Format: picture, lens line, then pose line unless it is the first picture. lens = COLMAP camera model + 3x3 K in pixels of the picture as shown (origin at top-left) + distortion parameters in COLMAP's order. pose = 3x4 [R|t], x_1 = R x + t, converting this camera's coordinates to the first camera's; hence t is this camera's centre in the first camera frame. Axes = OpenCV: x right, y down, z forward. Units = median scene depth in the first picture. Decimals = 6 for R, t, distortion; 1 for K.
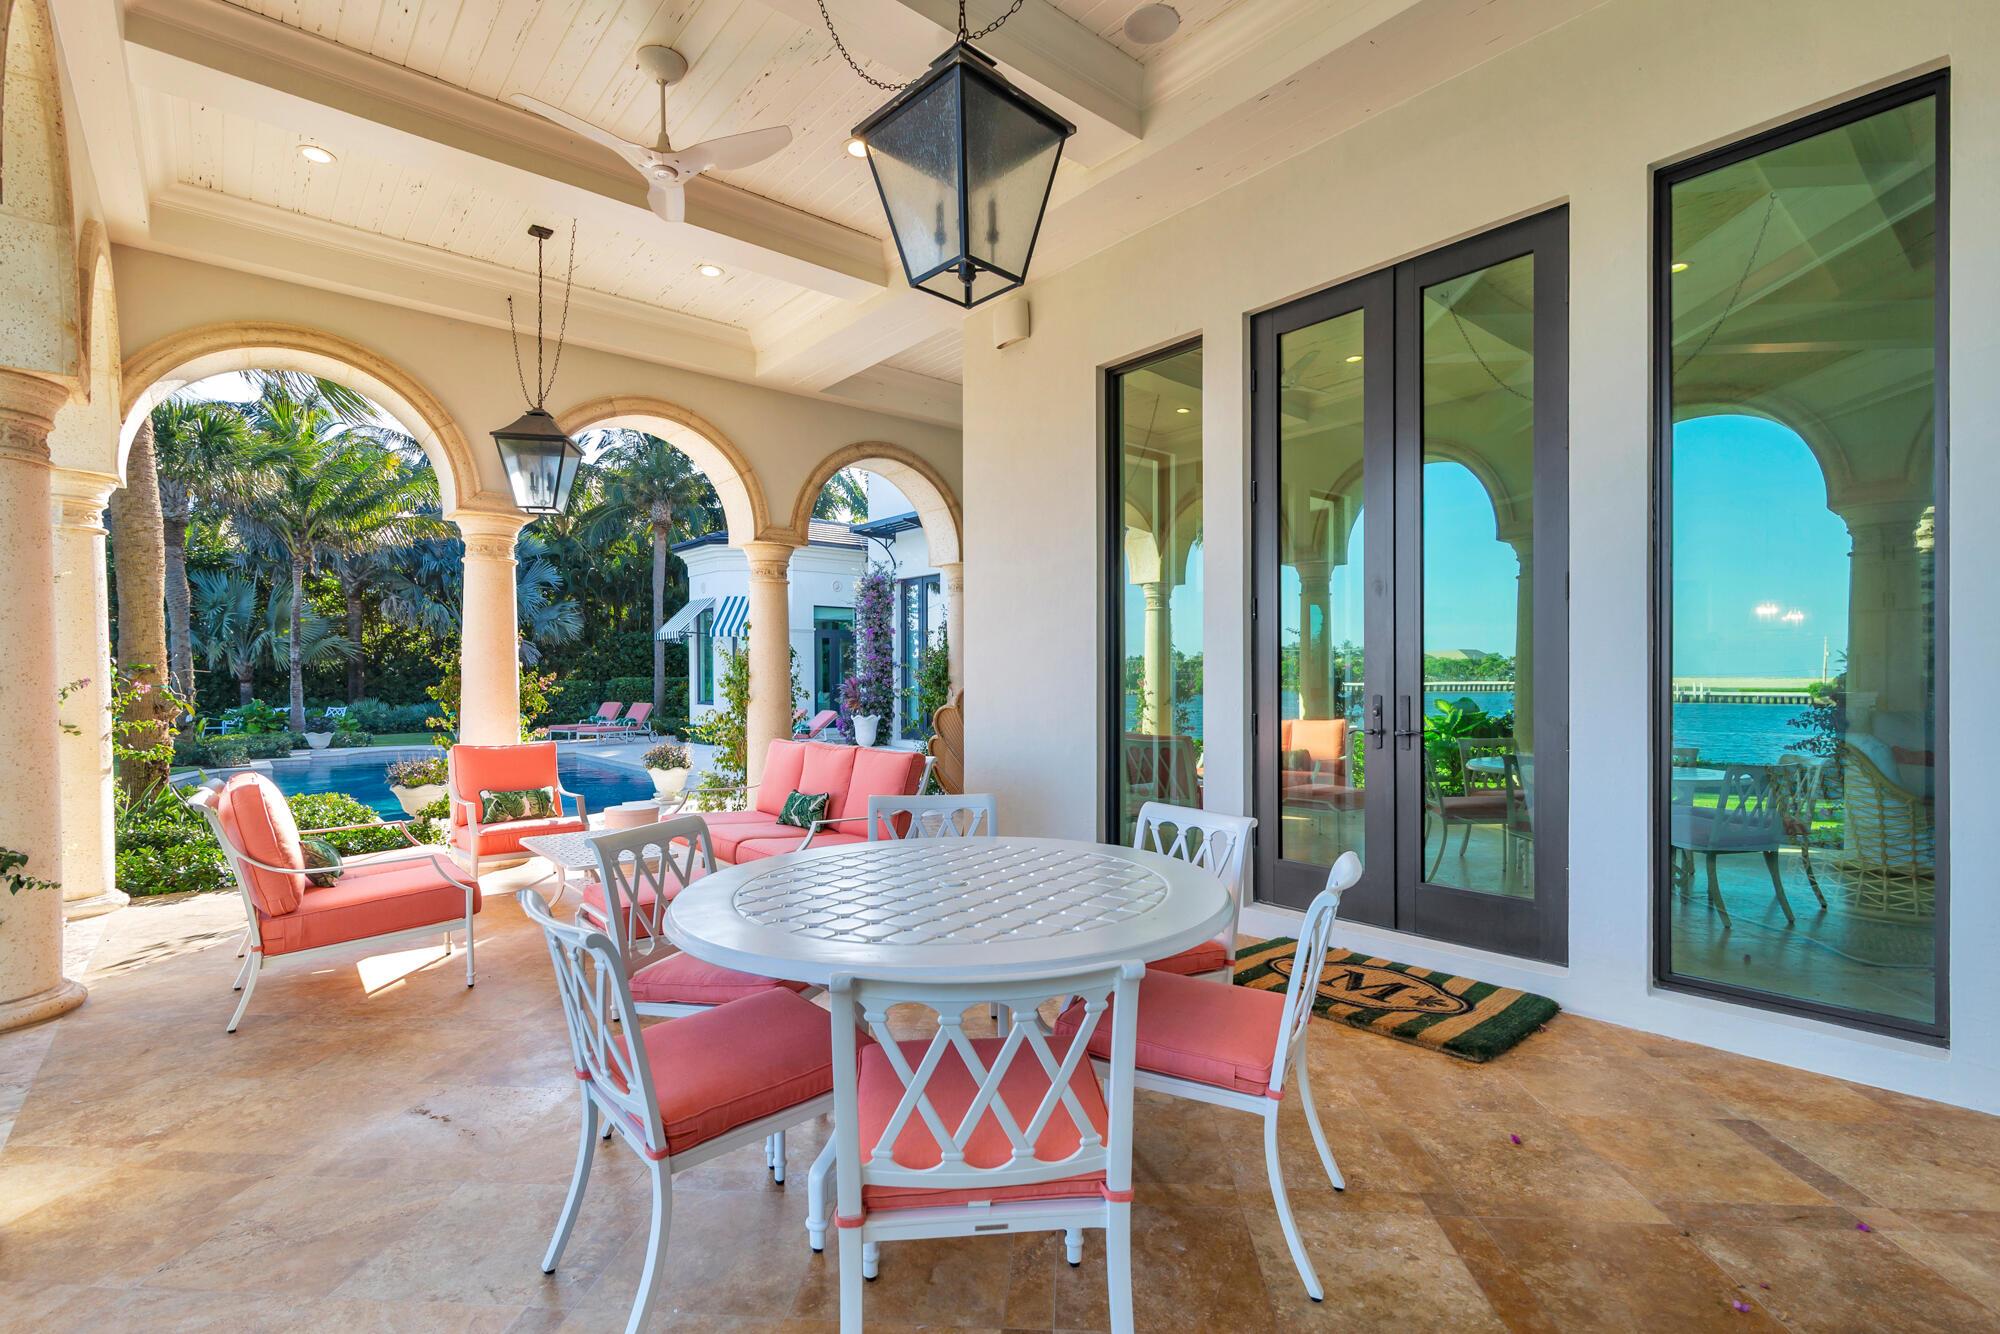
lens RADIAL K [[940.4, 0, 1010.5], [0, 940.4, 677.5], [0, 0, 1]] dist [0.001937, -0.000007]
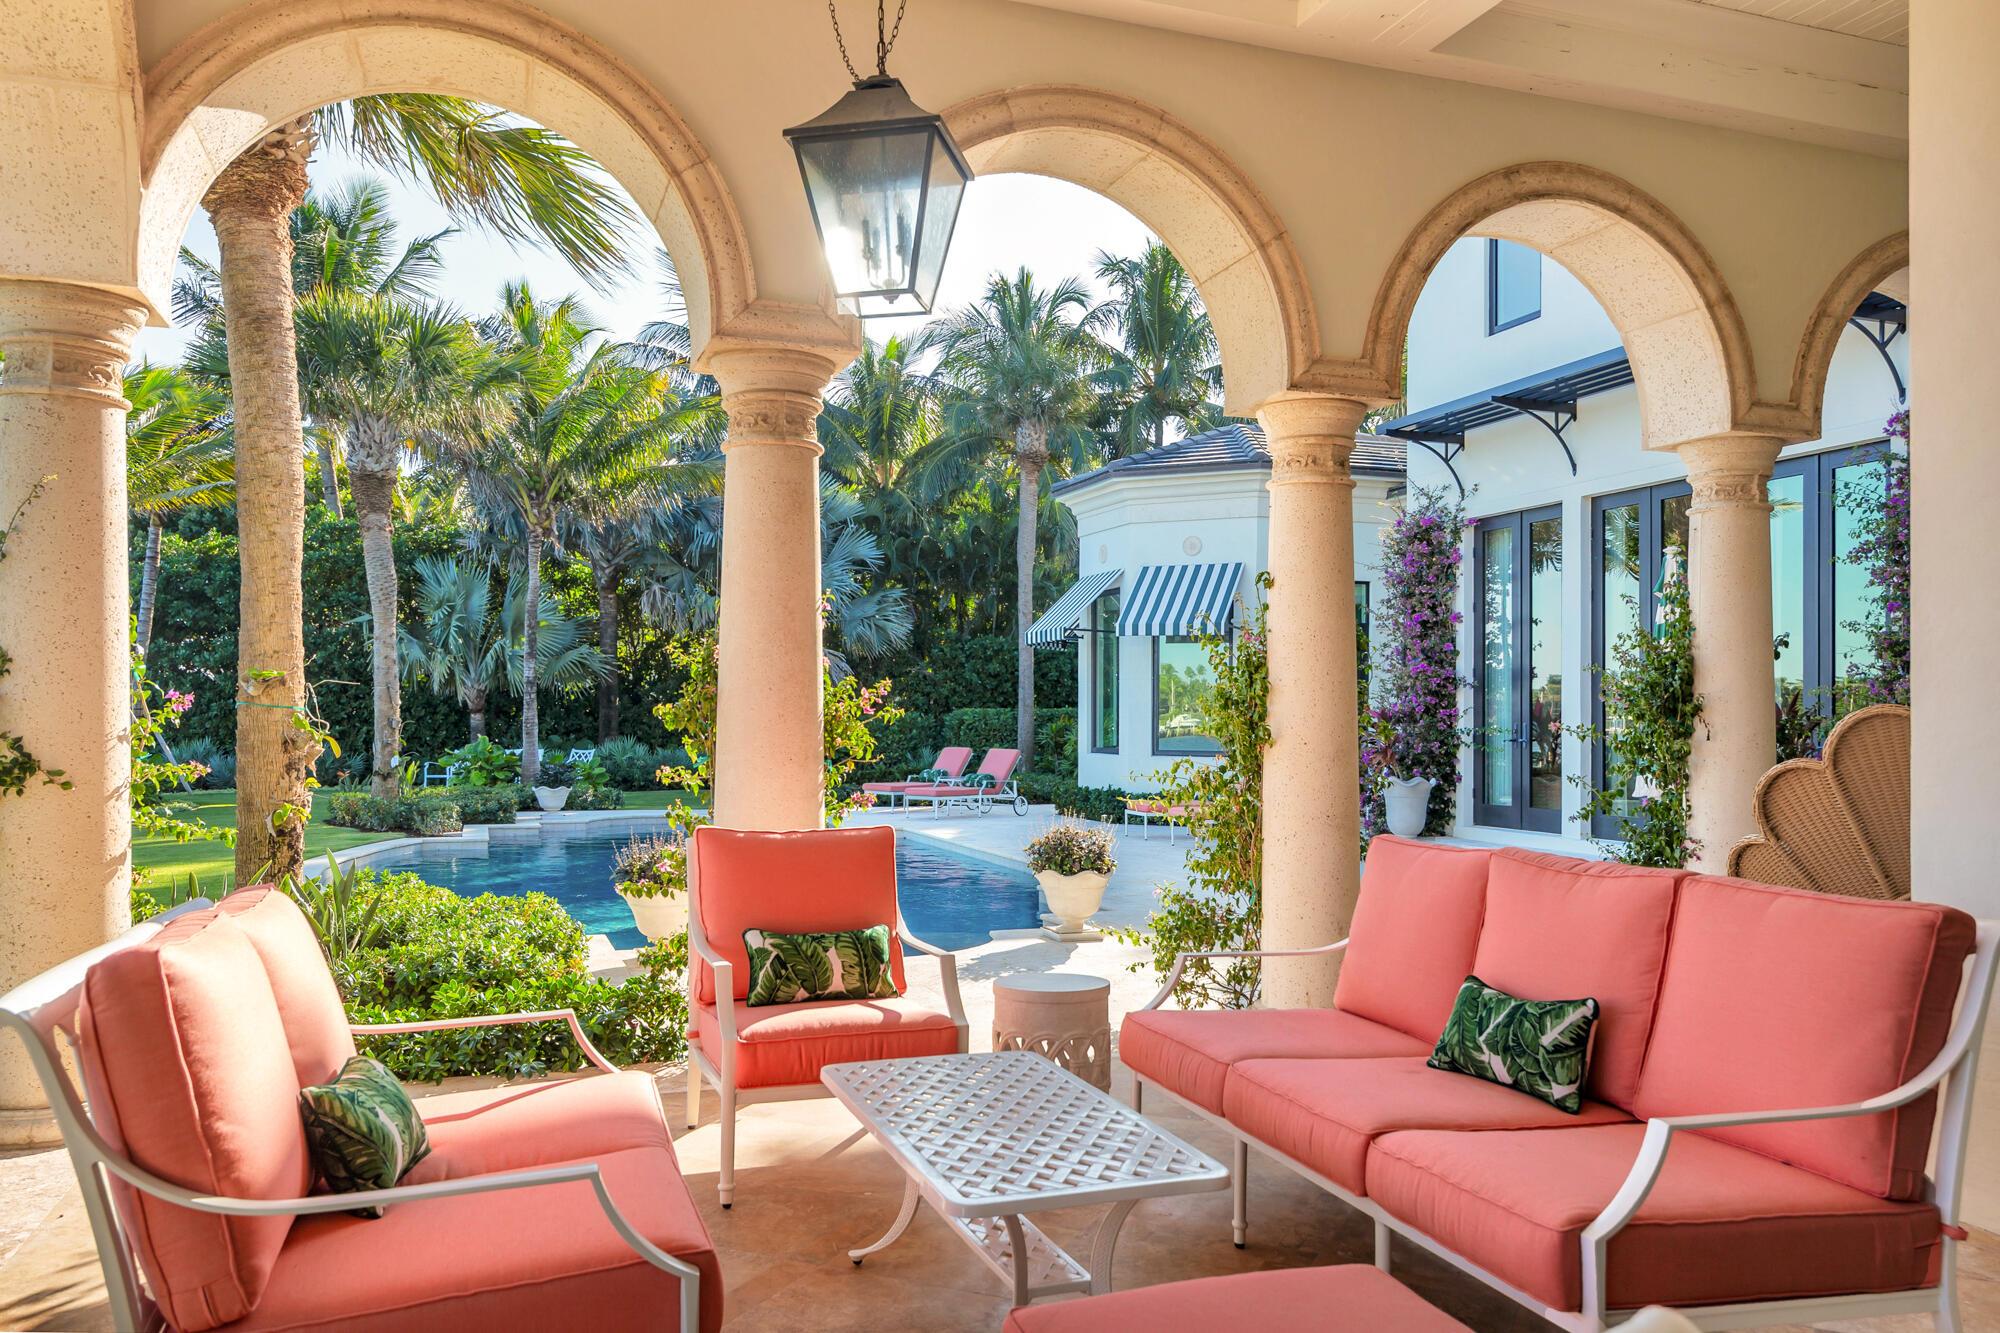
lens RADIAL K [[1432.7, 0, 1000.0], [0, 1432.7, 666.5], [0, 0, 1]] dist [0.001058, 0.044838]
pose [[0.937064, -0.006279, -0.349101, -0.077552], [-0.006106, 0.999391, -0.034366, 0.006045], [0.349104, 0.034335, 0.936455, 0.147216]]
